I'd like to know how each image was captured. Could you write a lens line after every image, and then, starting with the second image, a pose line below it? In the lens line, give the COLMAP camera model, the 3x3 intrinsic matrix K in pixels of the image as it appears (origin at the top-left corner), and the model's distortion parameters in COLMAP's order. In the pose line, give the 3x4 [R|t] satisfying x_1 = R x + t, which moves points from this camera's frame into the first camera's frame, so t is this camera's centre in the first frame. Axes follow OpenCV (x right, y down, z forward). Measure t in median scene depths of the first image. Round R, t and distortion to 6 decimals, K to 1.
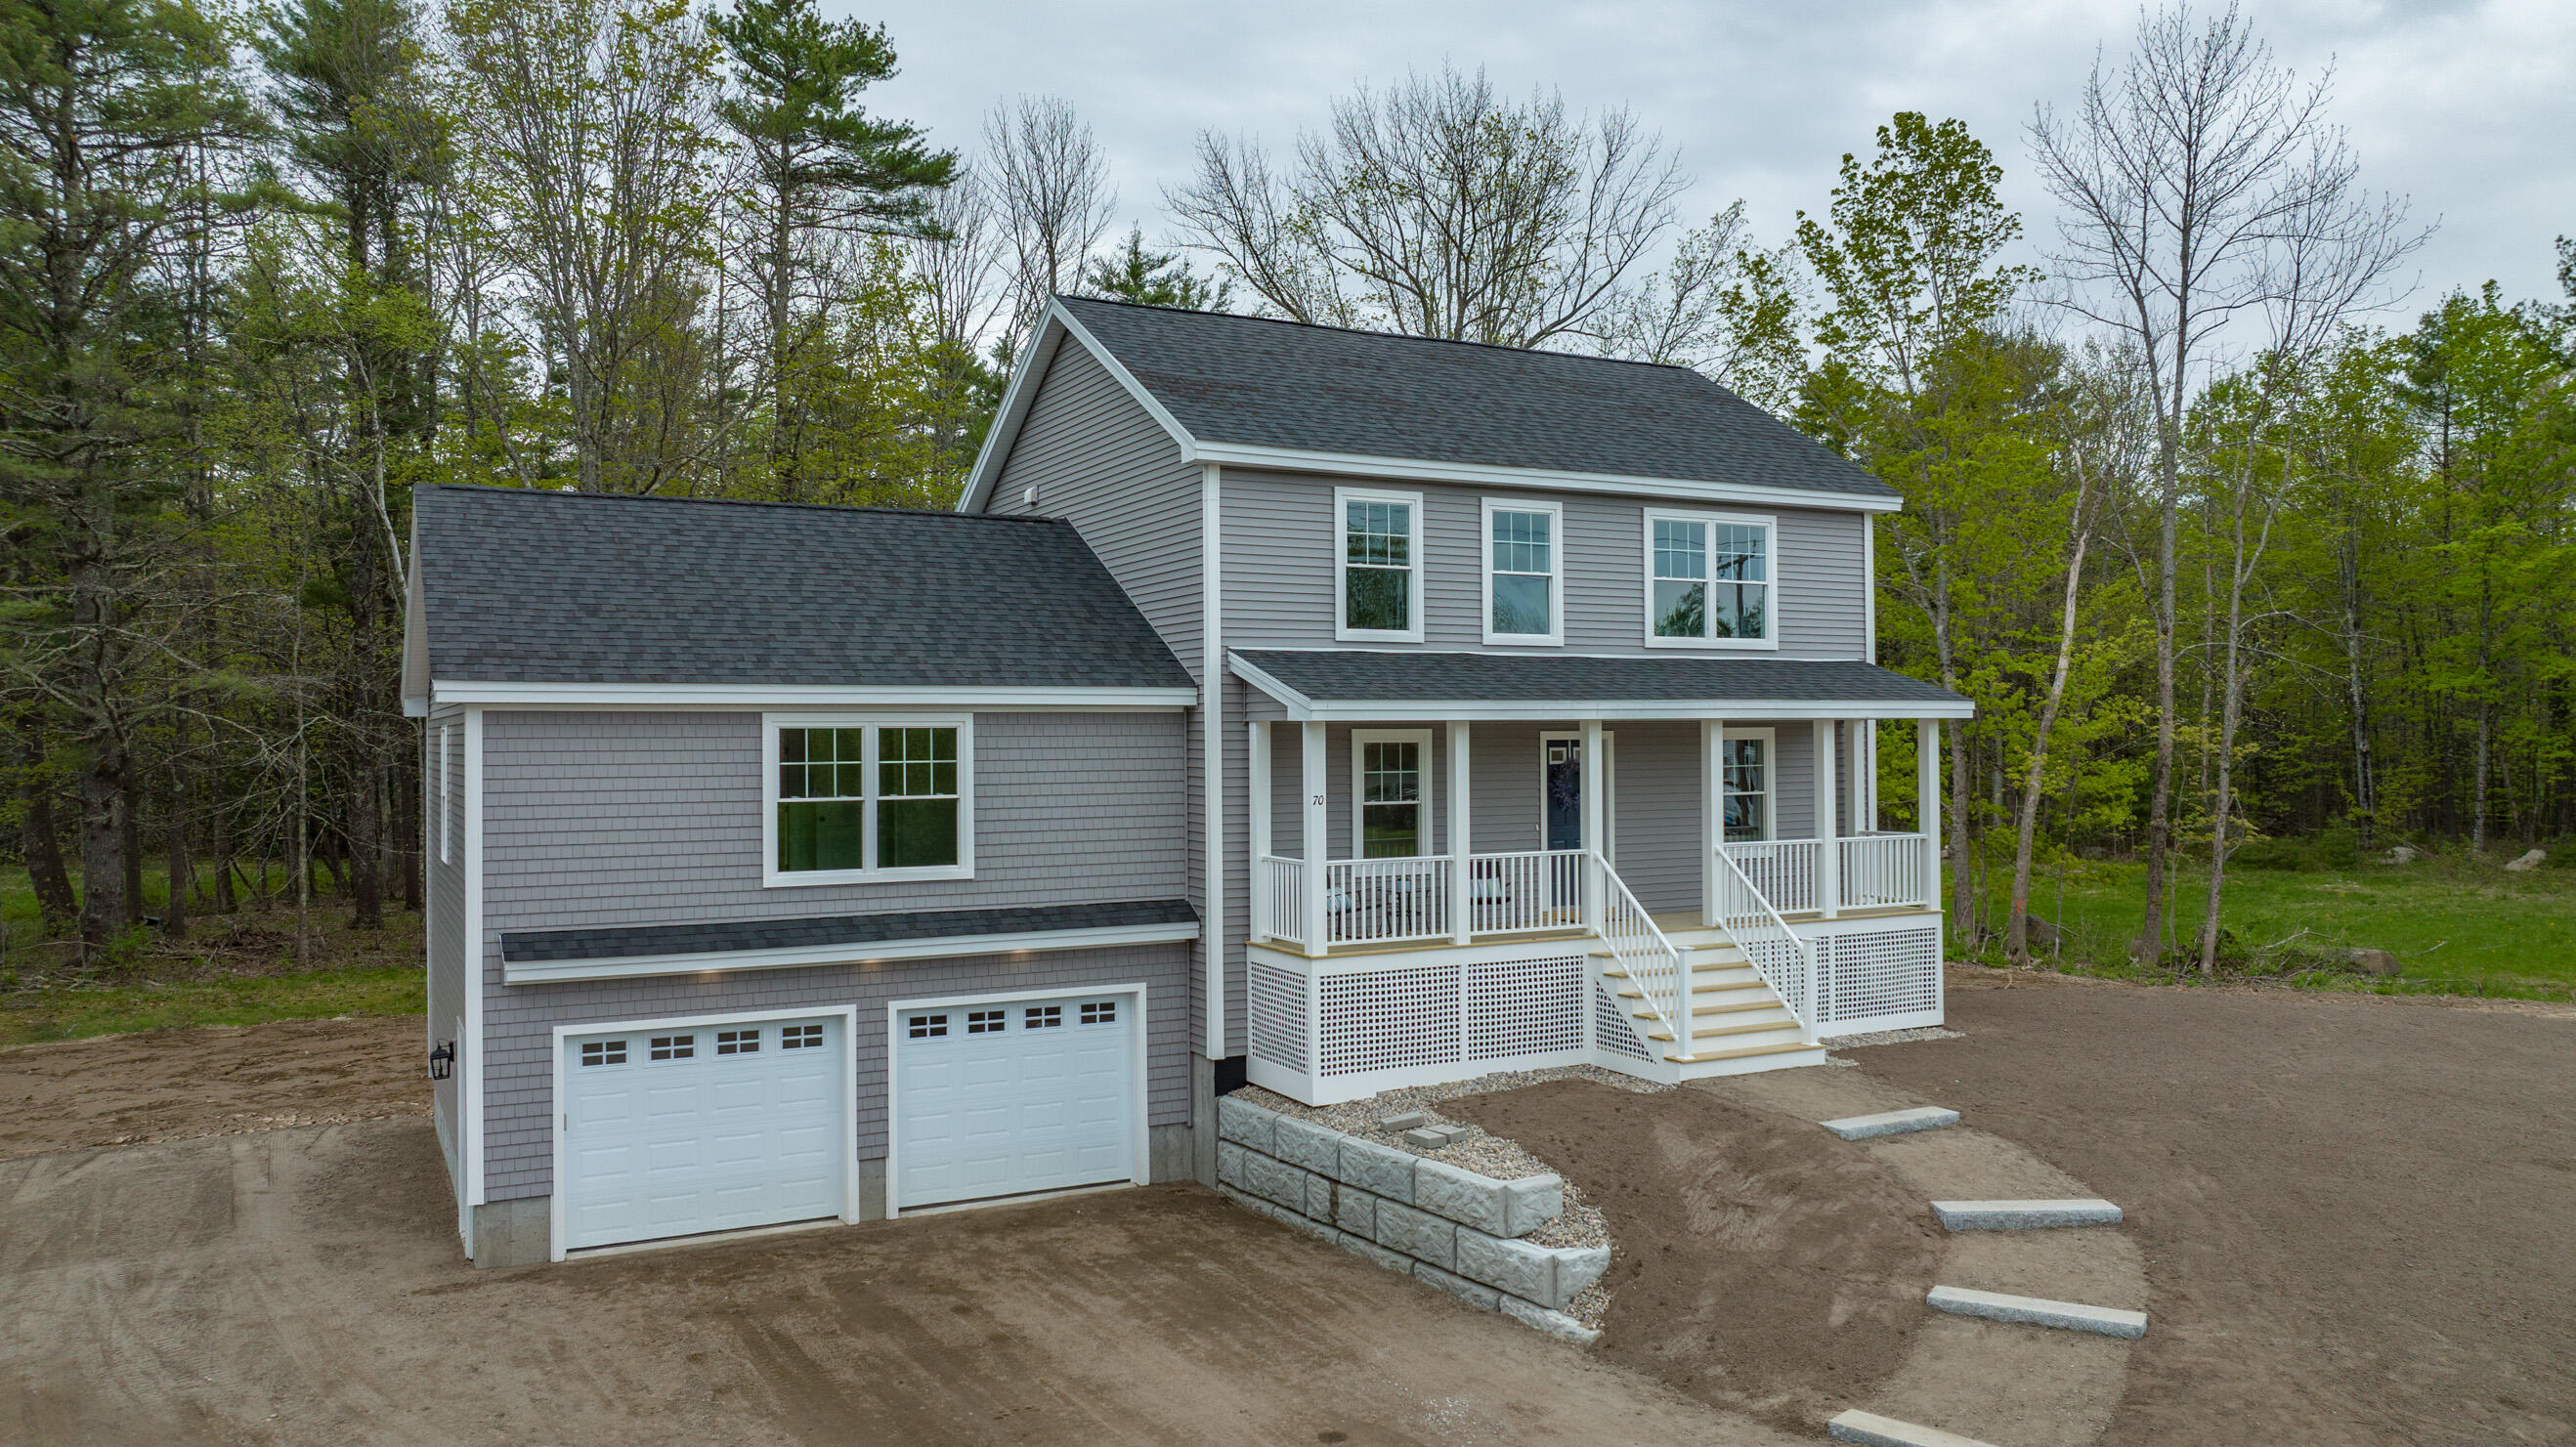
lens RADIAL K [[1763.7, 0, 1218.6], [0, 1763.7, 753.2], [0, 0, 1]] dist [-0.021819, 0.011040]
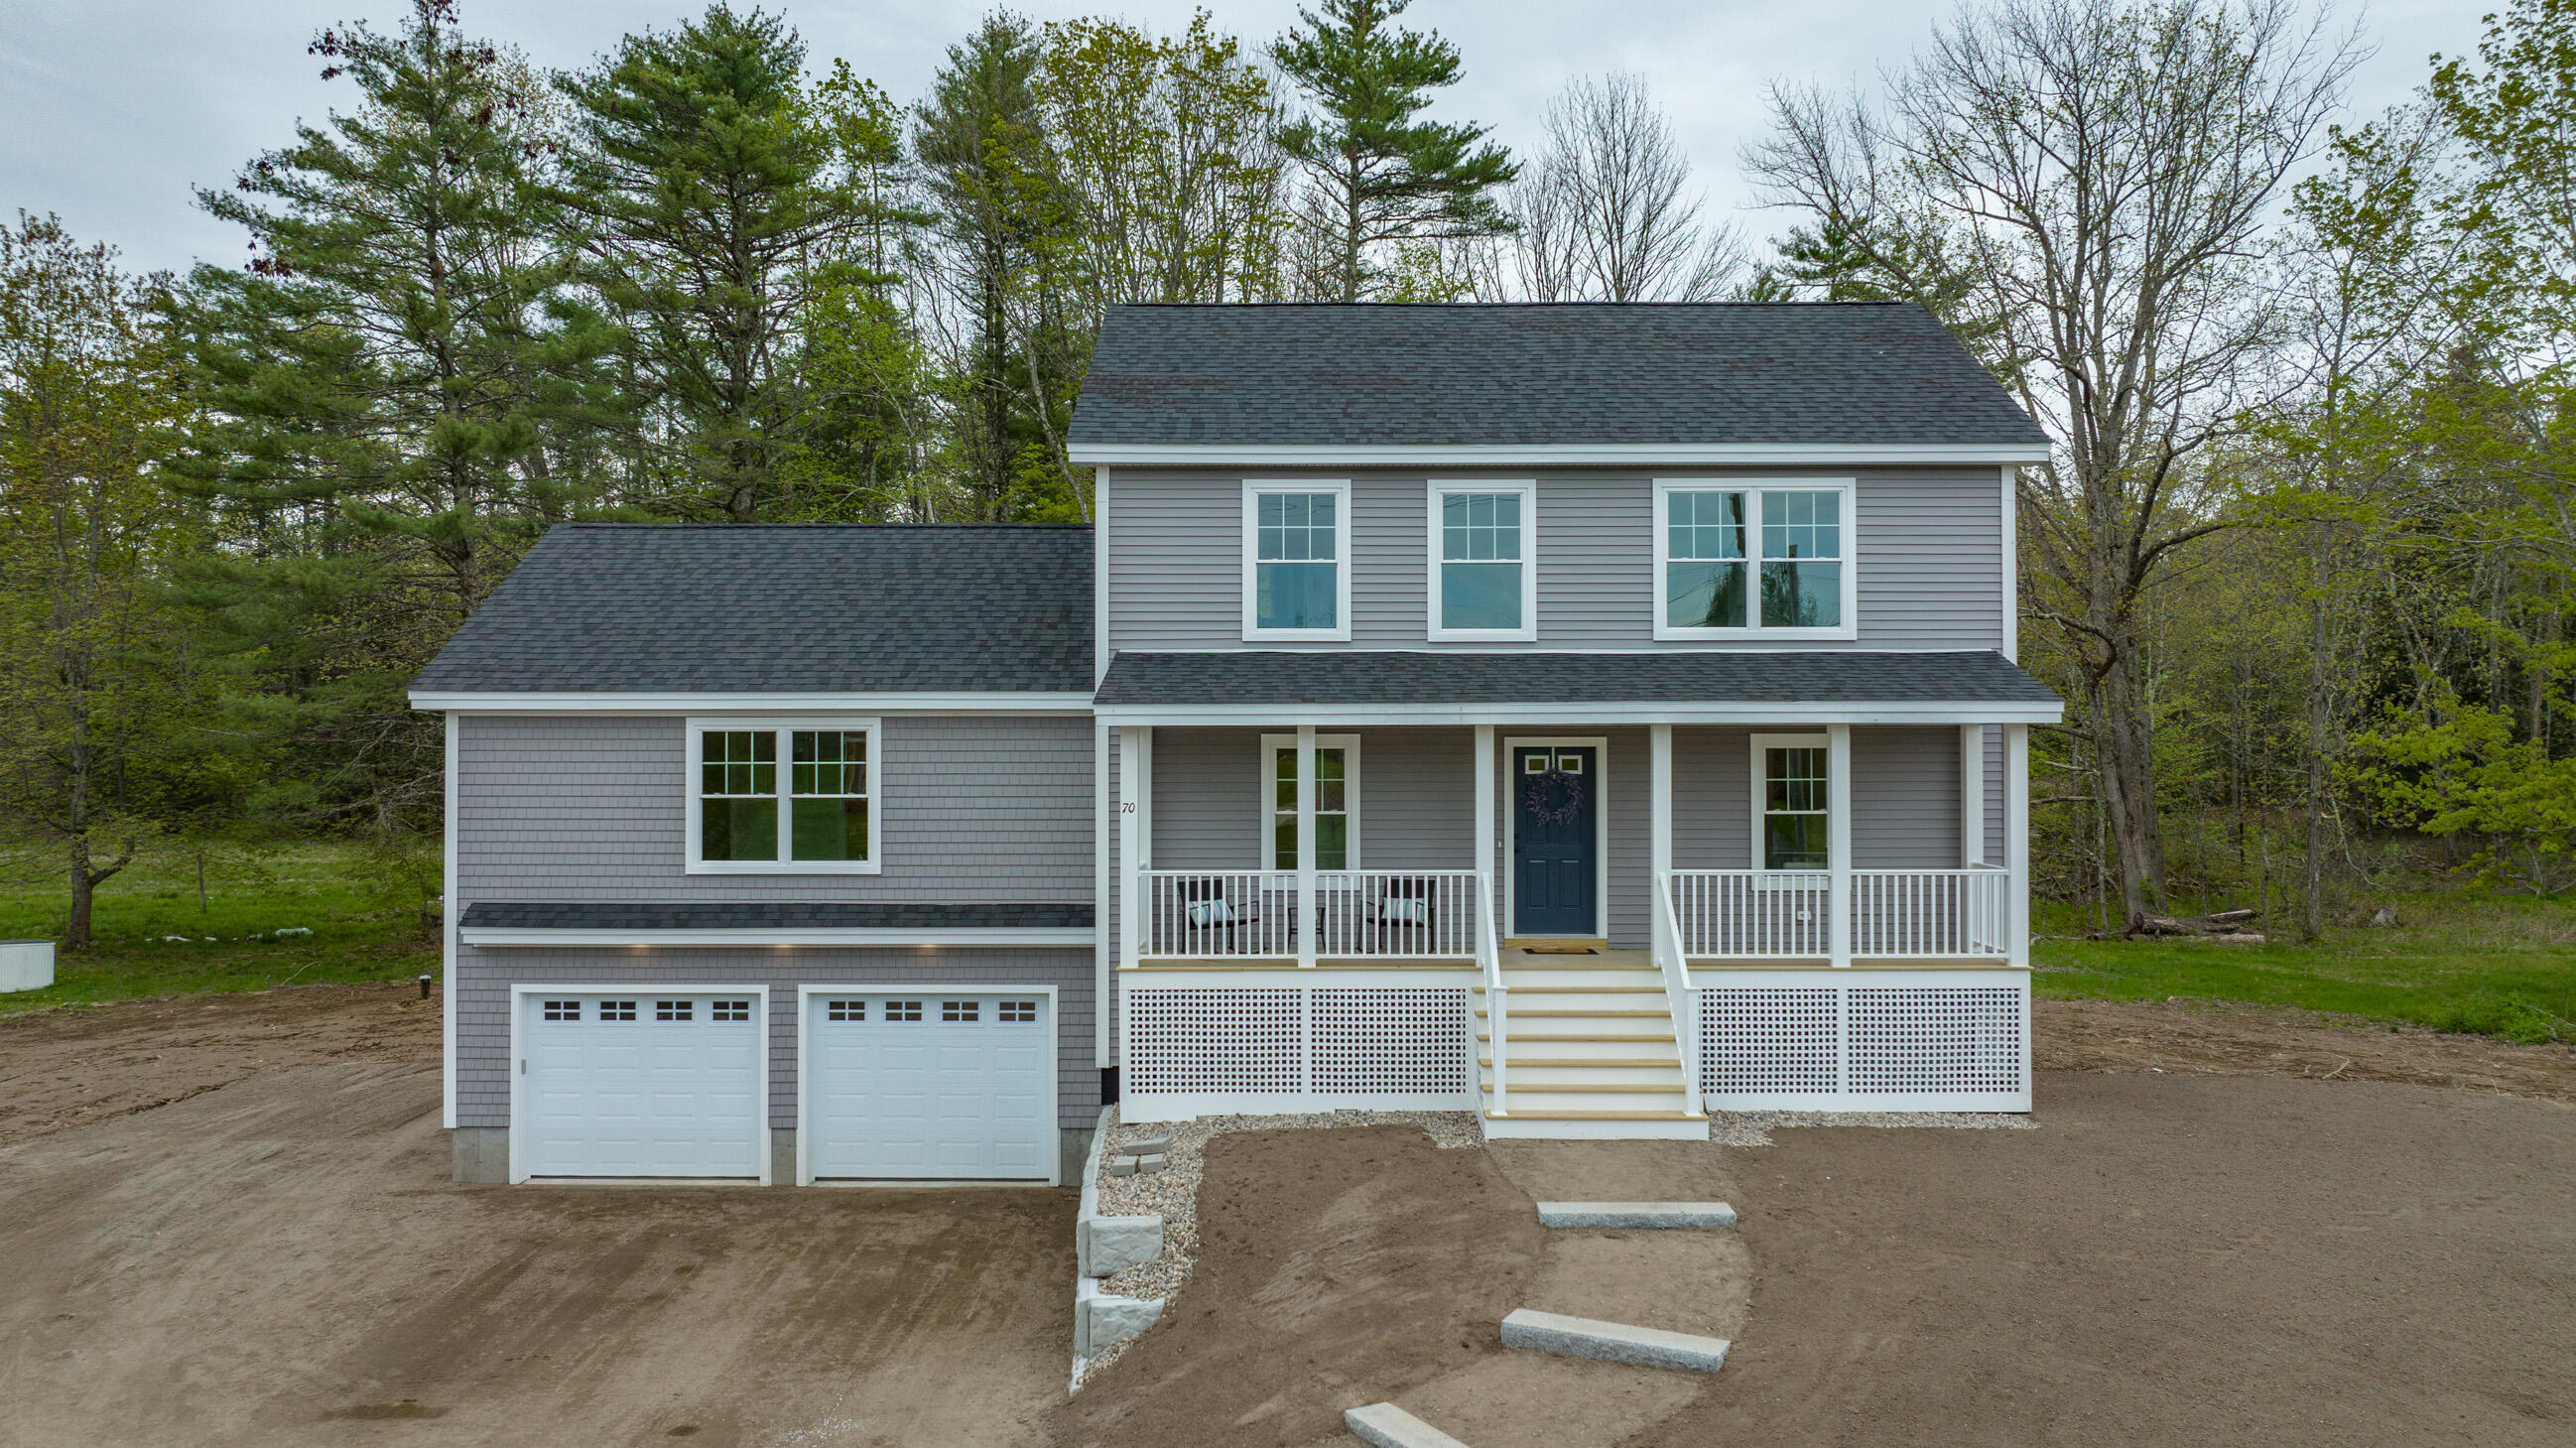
lens RADIAL K [[1764.0, 0, 1268.6], [0, 1764.0, 765.2], [0, 0, 1]] dist [-0.021819, 0.011040]
pose [[0.888367, 0.013028, -0.458949, 0.559204], [-0.009300, 0.999903, 0.010383, -0.007420], [0.459040, -0.004955, 0.888402, 0.171435]]
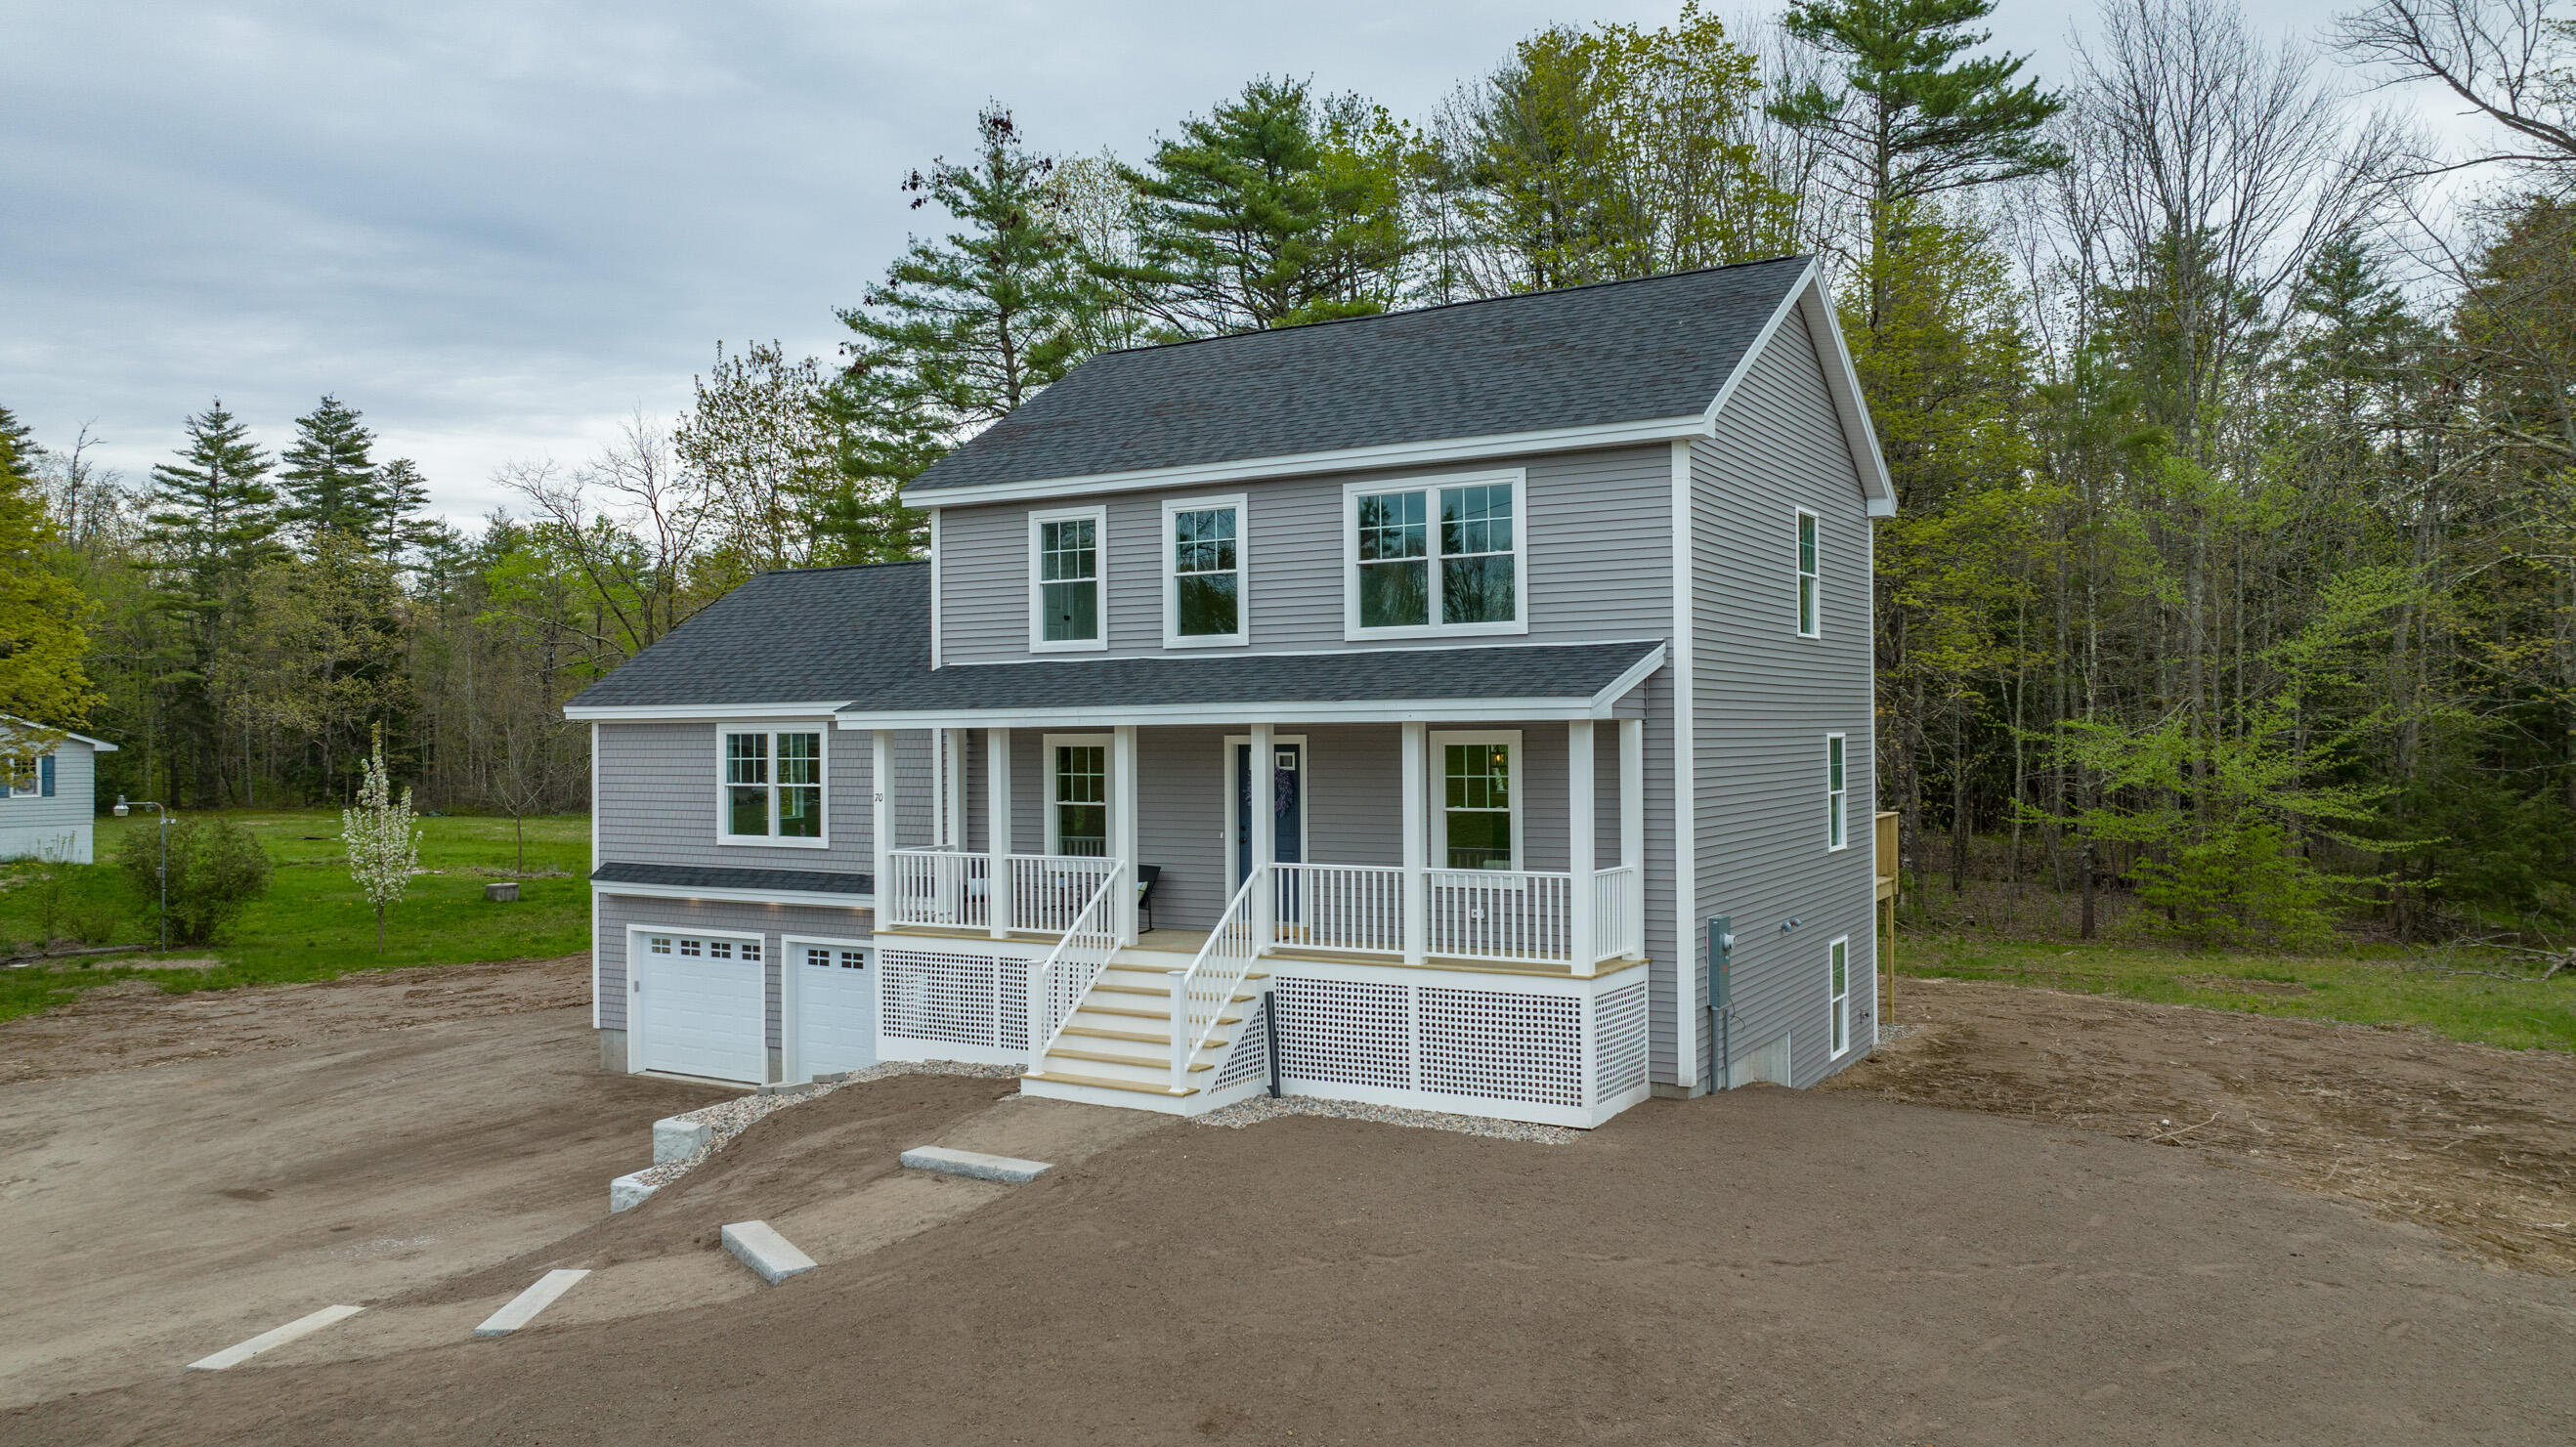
lens RADIAL K [[1763.7, 0, 1303.6], [0, 1763.7, 736.9], [0, 0, 1]] dist [-0.021819, 0.011040]
pose [[0.552563, 0.004946, -0.833456, 1.152236], [-0.003409, 0.999987, 0.003675, -0.017701], [0.833464, 0.000810, 0.552573, 0.582716]]
